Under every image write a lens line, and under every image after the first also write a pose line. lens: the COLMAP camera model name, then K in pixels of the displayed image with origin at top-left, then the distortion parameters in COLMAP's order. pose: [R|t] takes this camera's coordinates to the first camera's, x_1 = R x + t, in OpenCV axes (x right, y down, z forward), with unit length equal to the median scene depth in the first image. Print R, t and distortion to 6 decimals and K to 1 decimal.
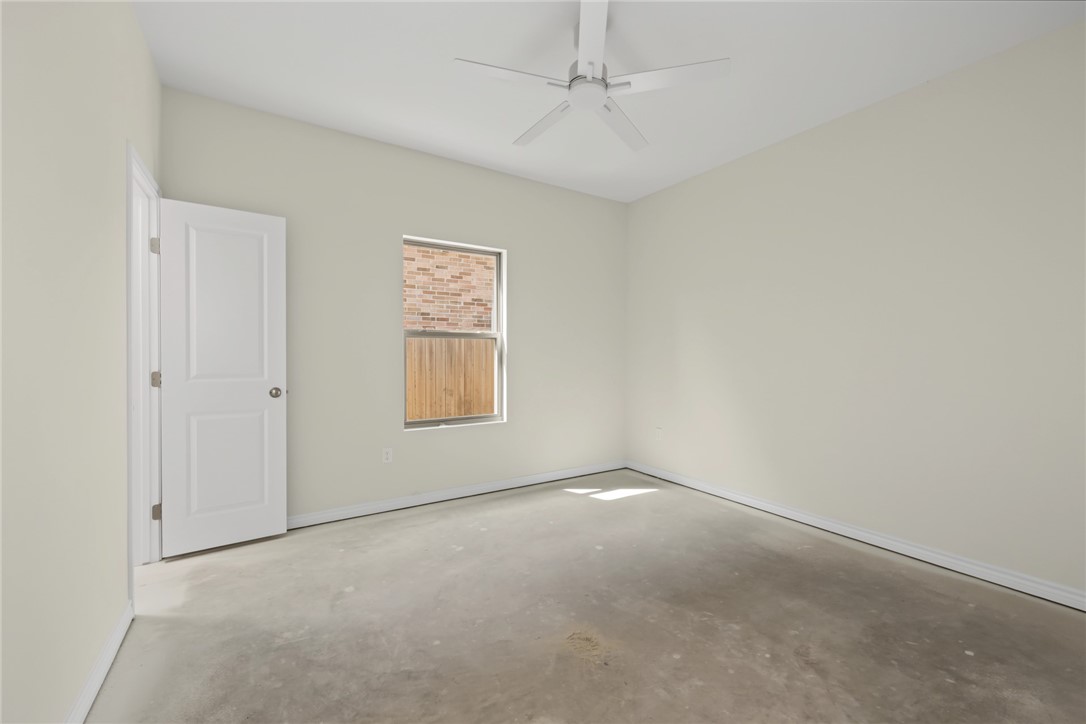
lens RADIAL K [[447.3, 0, 546.7], [0, 447.3, 353.2], [0, 0, 1]] dist [0.001545, 0.000346]
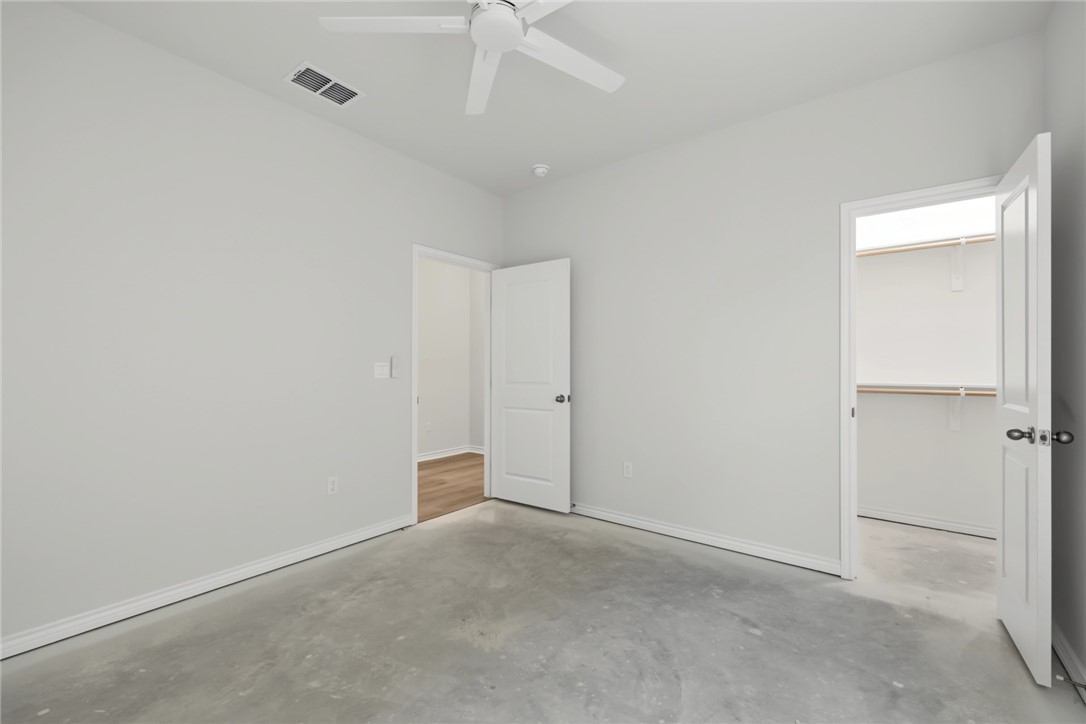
lens RADIAL K [[447.3, 0, 551.5], [0, 447.3, 364.7], [0, 0, 1]] dist [0.001545, 0.000346]
pose [[-0.939434, -0.002812, -0.342717, 0.240652], [-0.001277, 0.999988, -0.004704, -0.001106], [0.342726, -0.003981, -0.939427, 1.633713]]
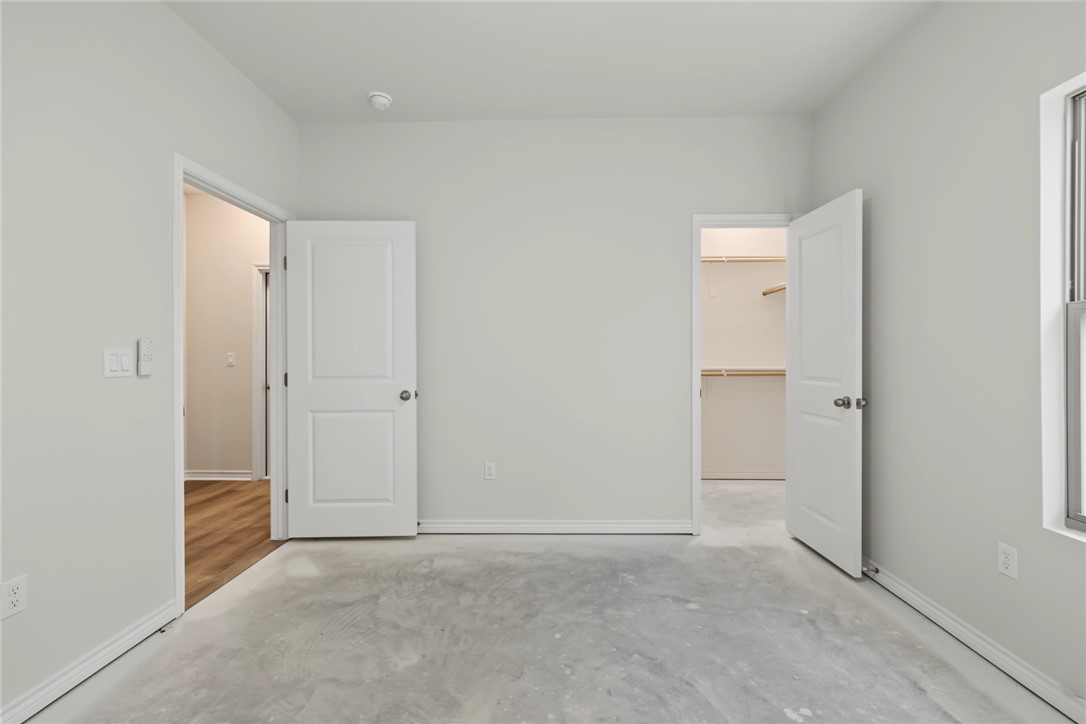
lens RADIAL K [[447.3, 0, 549.7], [0, 447.3, 357.0], [0, 0, 1]] dist [0.001545, 0.000346]
pose [[-0.554738, 0.005292, -0.832008, 0.485965], [0.002517, 0.999986, 0.004682, -0.002178], [0.832021, 0.000503, -0.554743, 1.219900]]
